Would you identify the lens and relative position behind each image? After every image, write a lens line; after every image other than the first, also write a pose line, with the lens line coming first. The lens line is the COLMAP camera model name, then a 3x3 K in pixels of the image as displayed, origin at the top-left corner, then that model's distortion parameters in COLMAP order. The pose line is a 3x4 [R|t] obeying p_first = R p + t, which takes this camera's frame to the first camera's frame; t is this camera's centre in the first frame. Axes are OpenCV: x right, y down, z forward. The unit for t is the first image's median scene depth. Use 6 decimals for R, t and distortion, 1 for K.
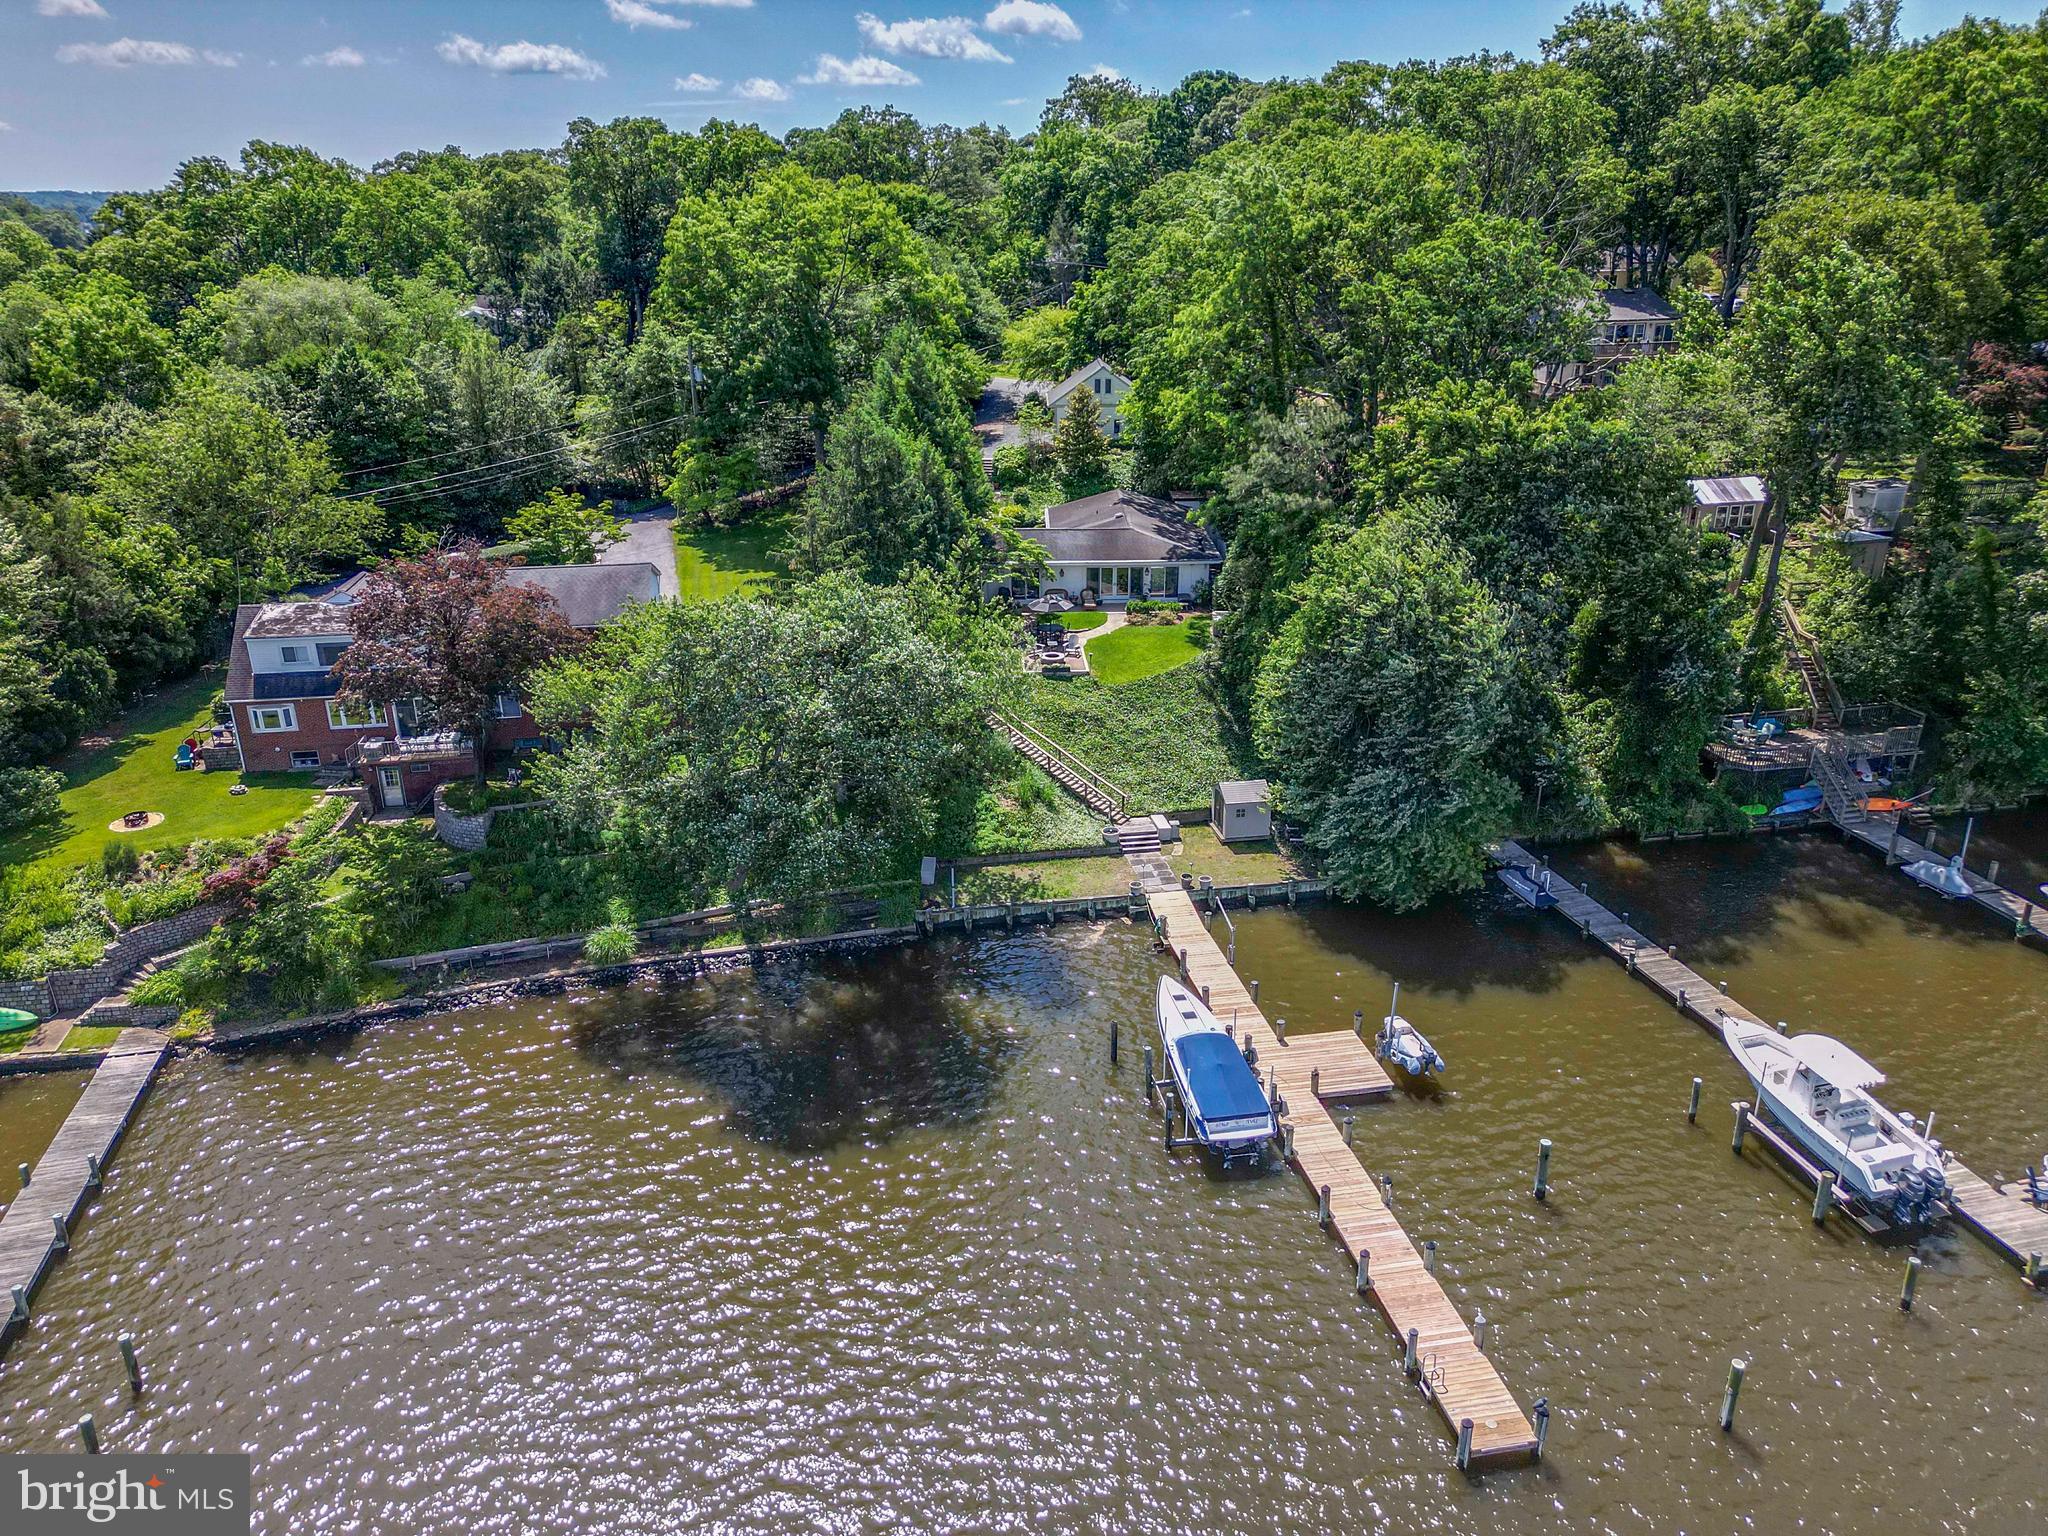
lens RADIAL K [[1436.4, 0, 1035.9], [0, 1436.4, 779.6], [0, 0, 1]] dist [0.078103, -0.052789]
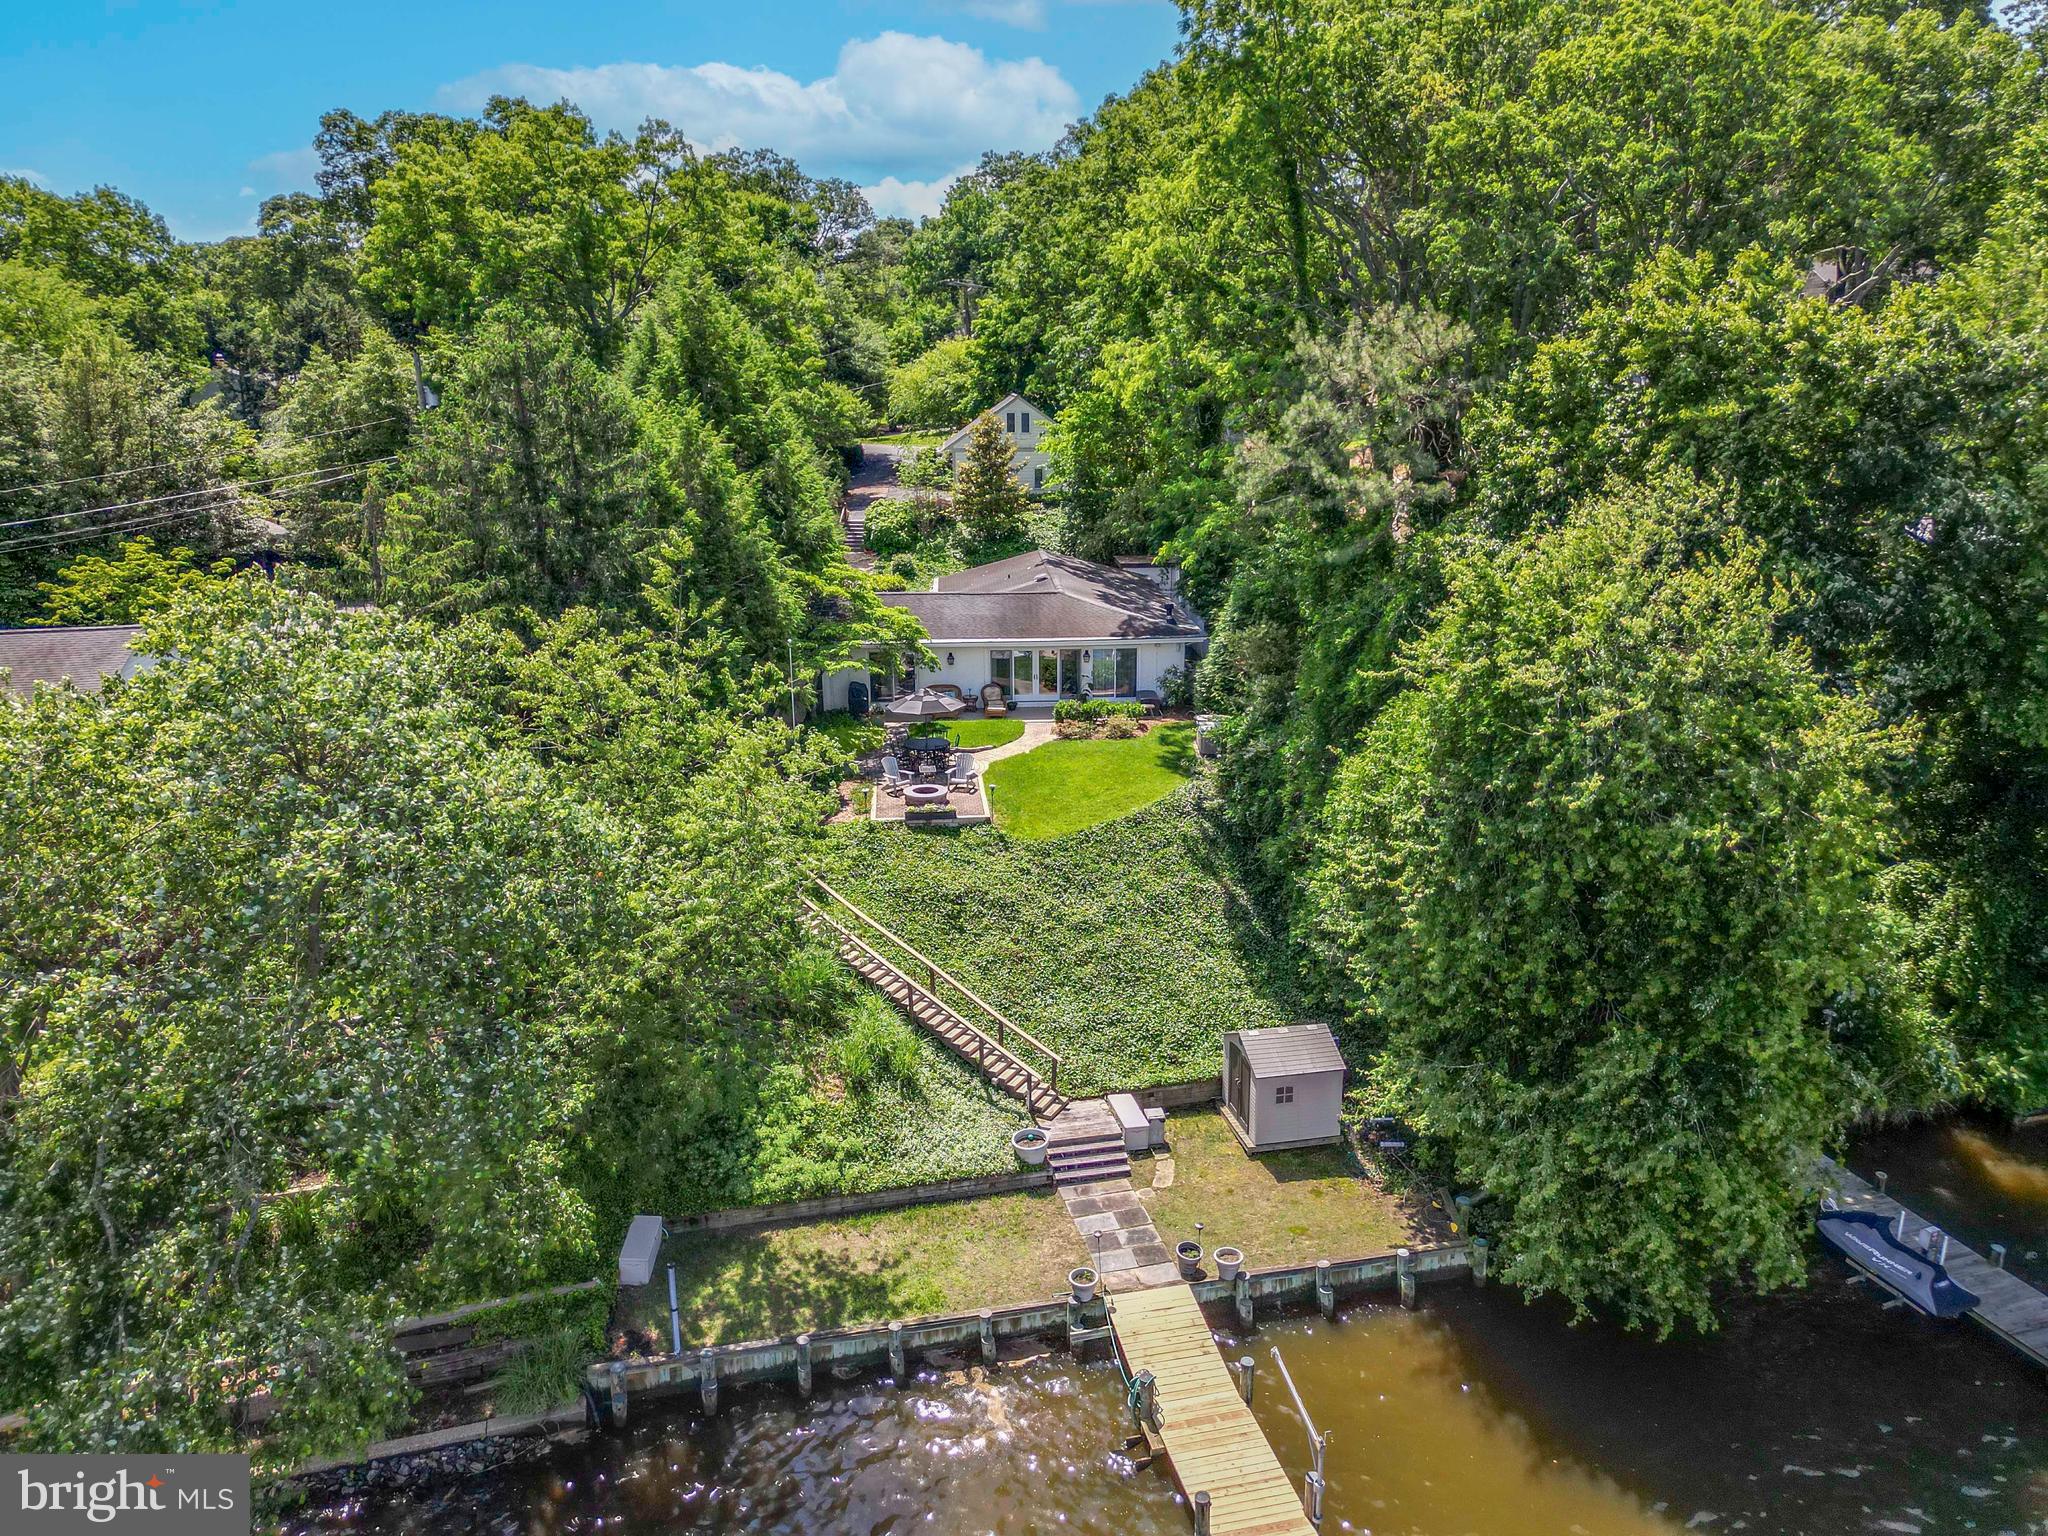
lens RADIAL K [[1436.4, 0, 1029.1], [0, 1436.4, 764.8], [0, 0, 1]] dist [0.078103, -0.052789]
pose [[0.999079, -0.011125, 0.041450, 0.032187], [0.015474, 0.994232, -0.106129, -0.040023], [-0.040030, 0.106673, 0.993488, 0.483770]]
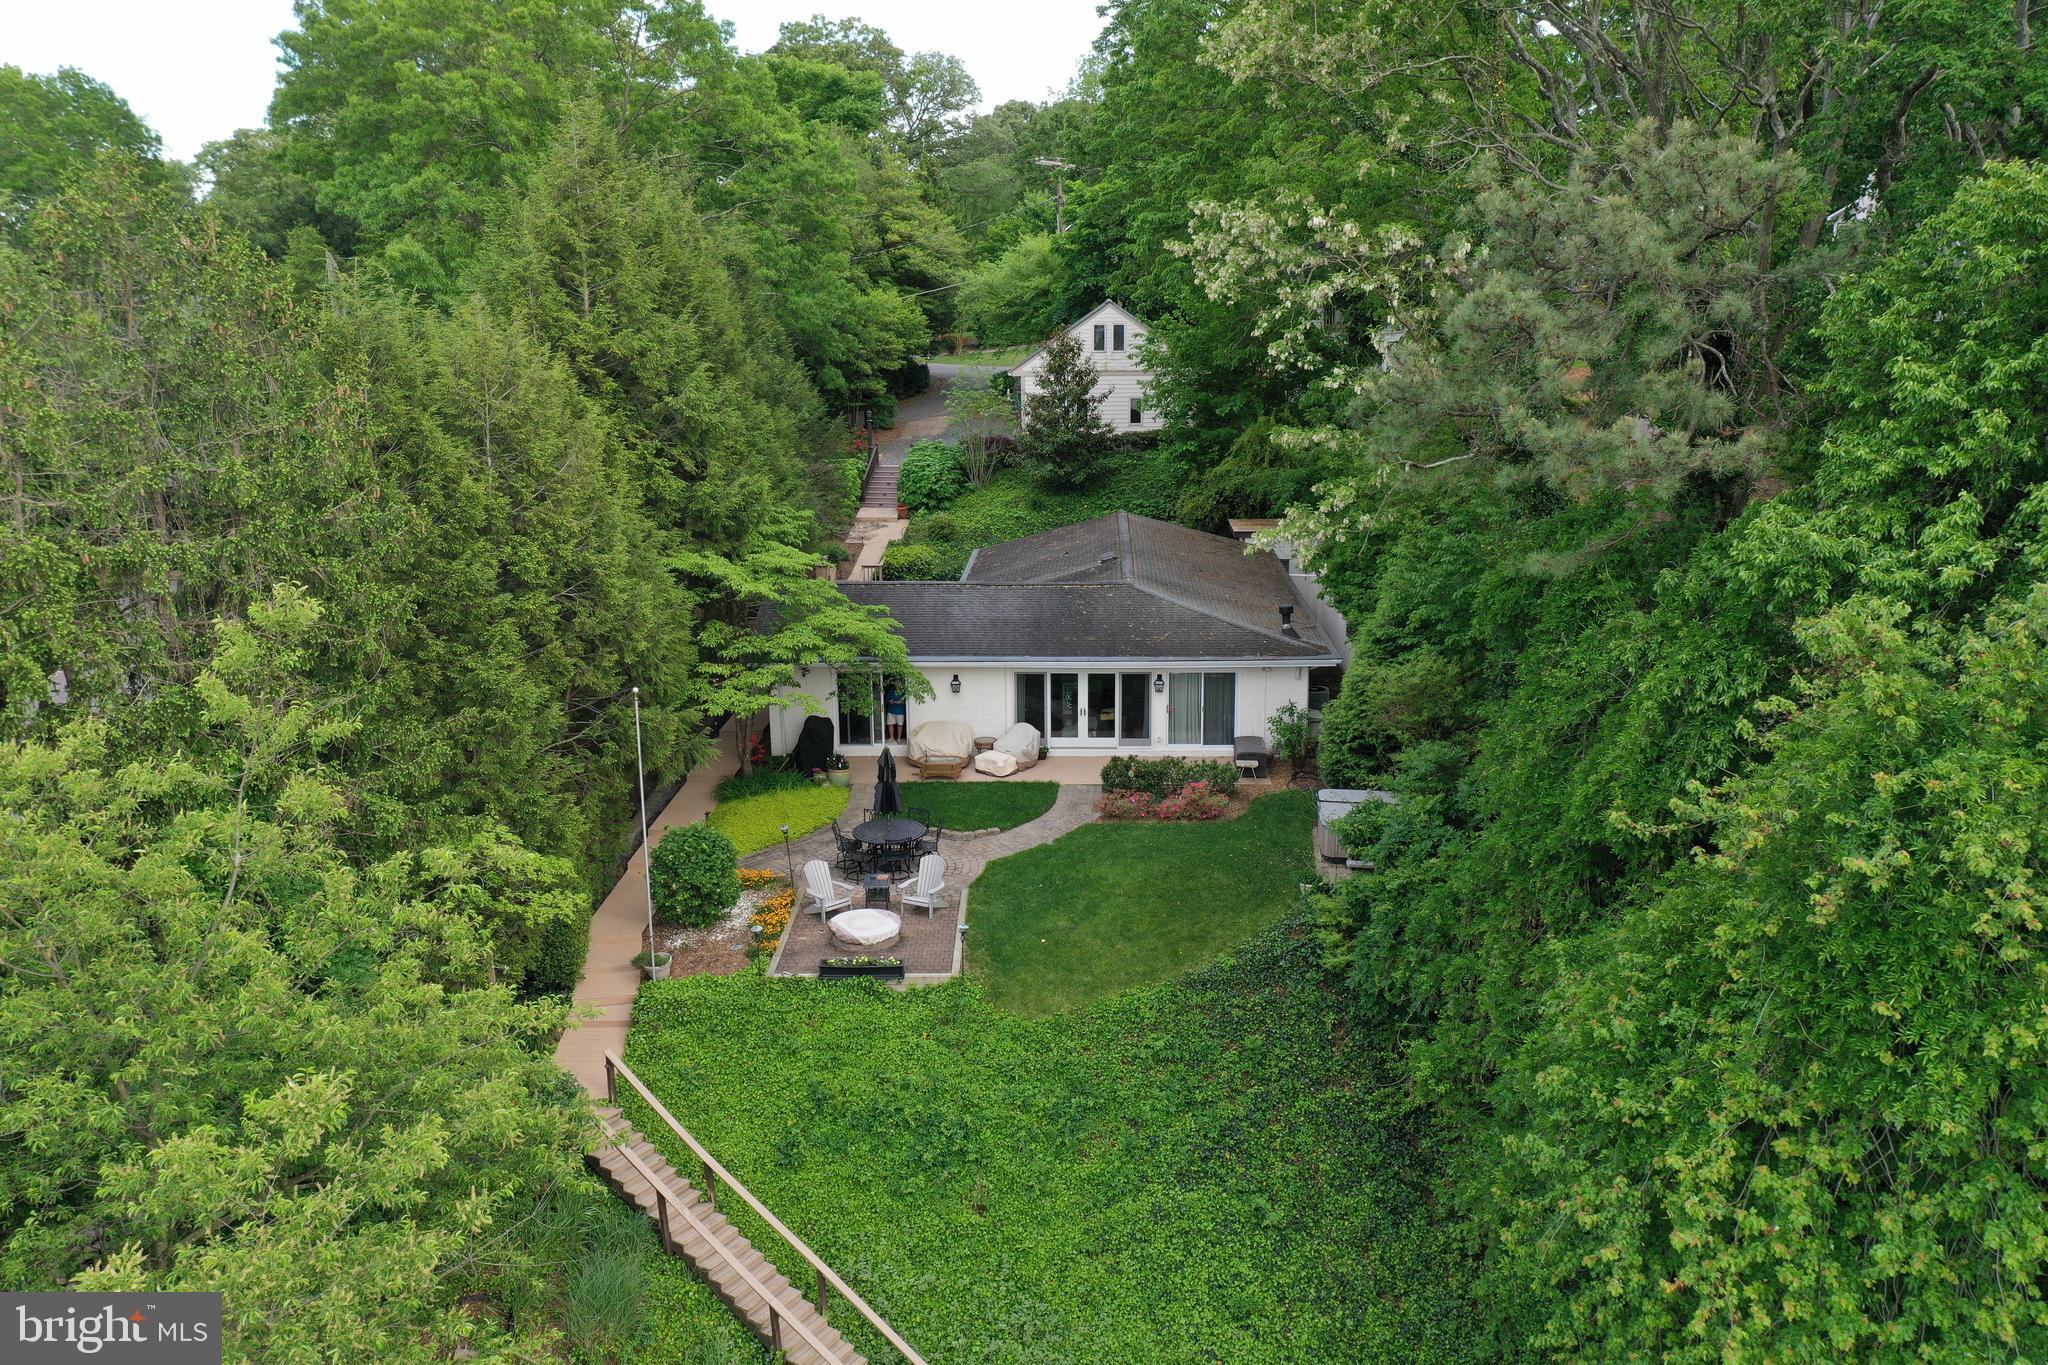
lens RADIAL K [[1620.4, 0, 1022.2], [0, 1620.4, 684.8], [0, 0, 1]] dist [0.004667, 0.010906]
pose [[0.998305, 0.011846, -0.056975, 0.080805], [-0.019041, 0.991662, -0.127452, -0.104139], [0.054990, 0.128321, 0.990207, 0.665134]]
